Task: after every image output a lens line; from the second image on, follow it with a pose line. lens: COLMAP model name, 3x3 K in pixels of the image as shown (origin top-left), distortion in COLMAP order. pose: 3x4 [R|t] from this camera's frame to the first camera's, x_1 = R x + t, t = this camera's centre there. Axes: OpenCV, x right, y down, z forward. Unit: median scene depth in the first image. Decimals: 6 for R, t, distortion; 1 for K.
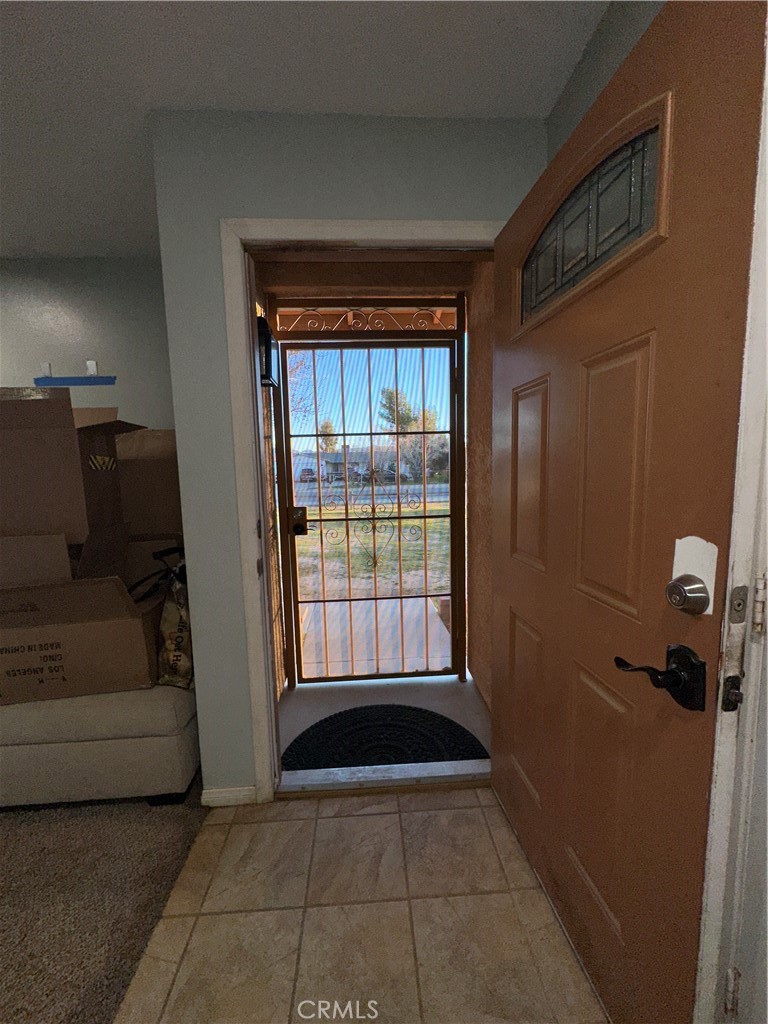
lens RADIAL K [[411.1, 0, 384.0], [0, 411.1, 512.0], [0, 0, 1]] dist [-0.000807, 0.000181]
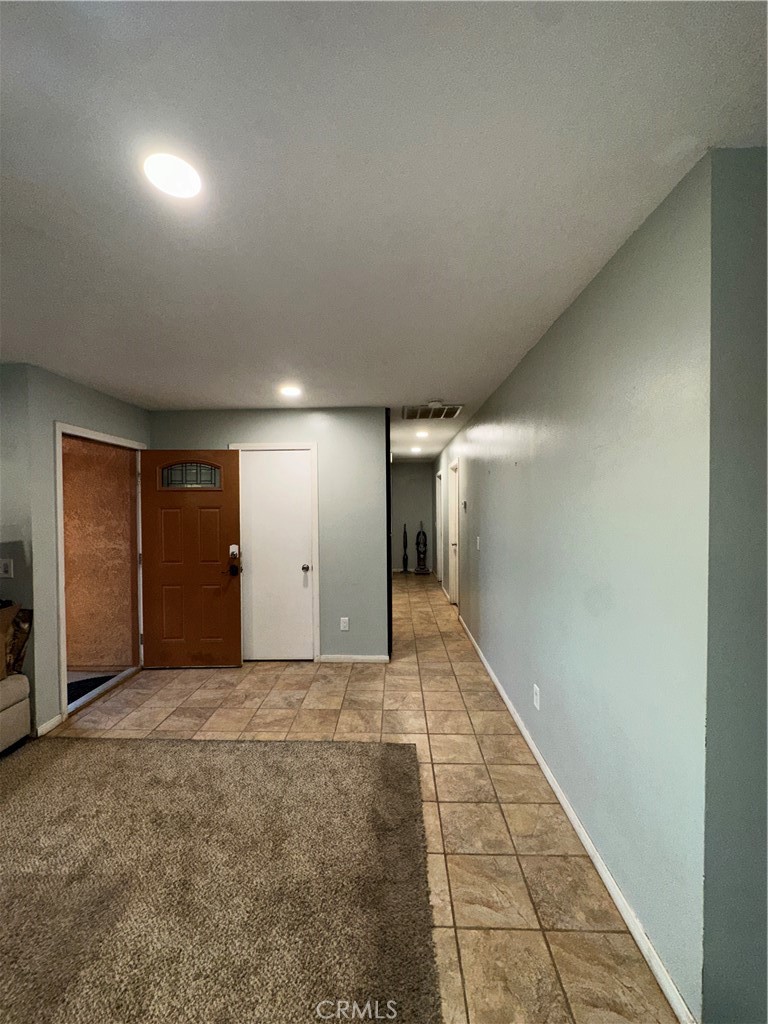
lens RADIAL K [[411.1, 0, 384.0], [0, 411.1, 512.0], [0, 0, 1]] dist [-0.000807, 0.000181]
pose [[0.075102, 0.017317, 0.997025, -2.311852], [0.118185, 0.992647, -0.026143, 0.001136], [-0.990147, 0.119797, 0.072503, -0.740583]]
